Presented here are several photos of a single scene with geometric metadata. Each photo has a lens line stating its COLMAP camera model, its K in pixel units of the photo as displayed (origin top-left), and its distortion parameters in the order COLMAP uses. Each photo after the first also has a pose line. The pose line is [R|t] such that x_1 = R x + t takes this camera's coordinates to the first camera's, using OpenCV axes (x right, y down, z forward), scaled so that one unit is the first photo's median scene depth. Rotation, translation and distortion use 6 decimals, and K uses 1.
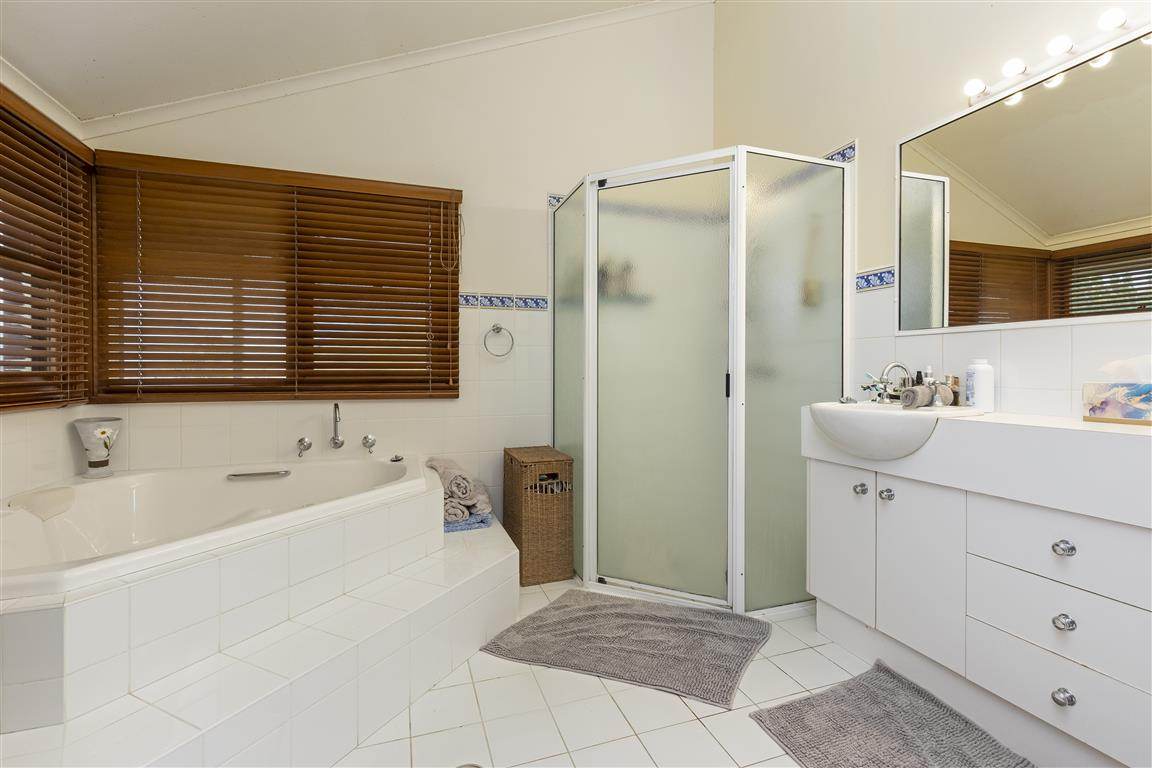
lens RADIAL K [[528.5, 0, 578.3], [0, 528.5, 376.9], [0, 0, 1]] dist [0.001298, 0.000412]
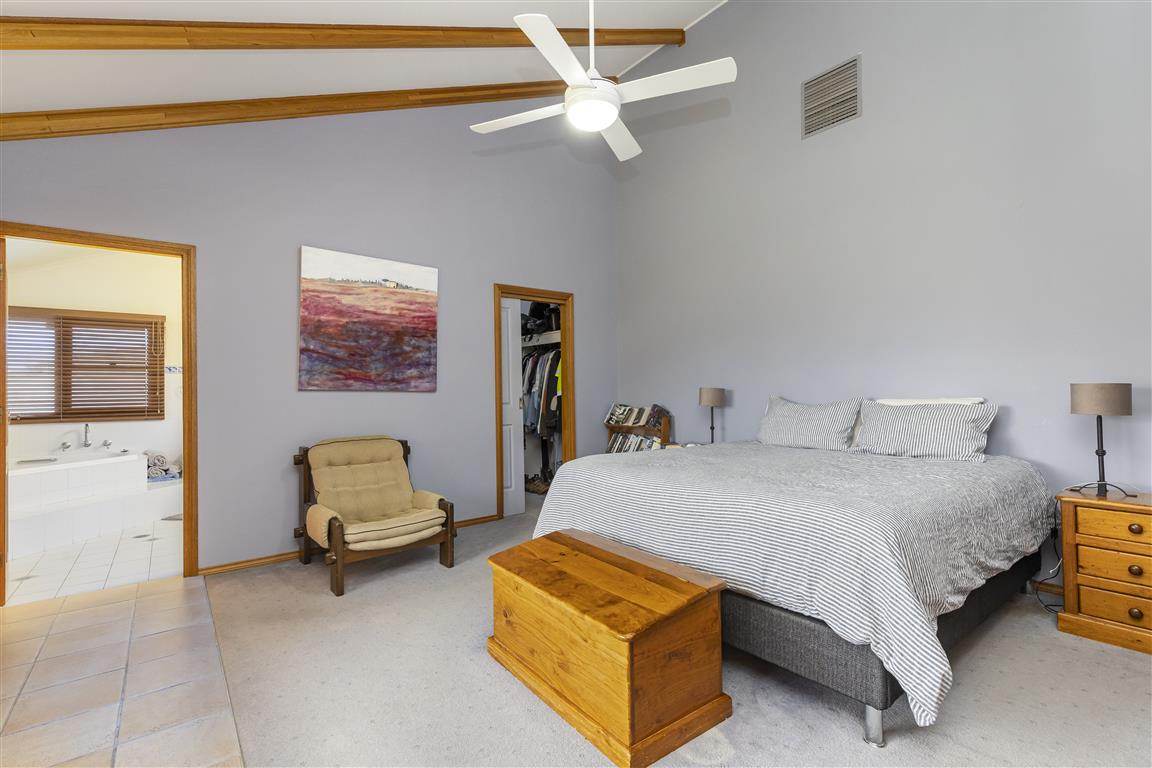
lens RADIAL K [[528.5, 0, 576.2], [0, 528.5, 386.3], [0, 0, 1]] dist [0.001298, 0.000412]
pose [[0.940203, -0.006898, 0.340546, 0.590829], [0.016003, 0.999585, -0.023935, -0.014181], [-0.340240, 0.027954, 0.939923, -1.486828]]
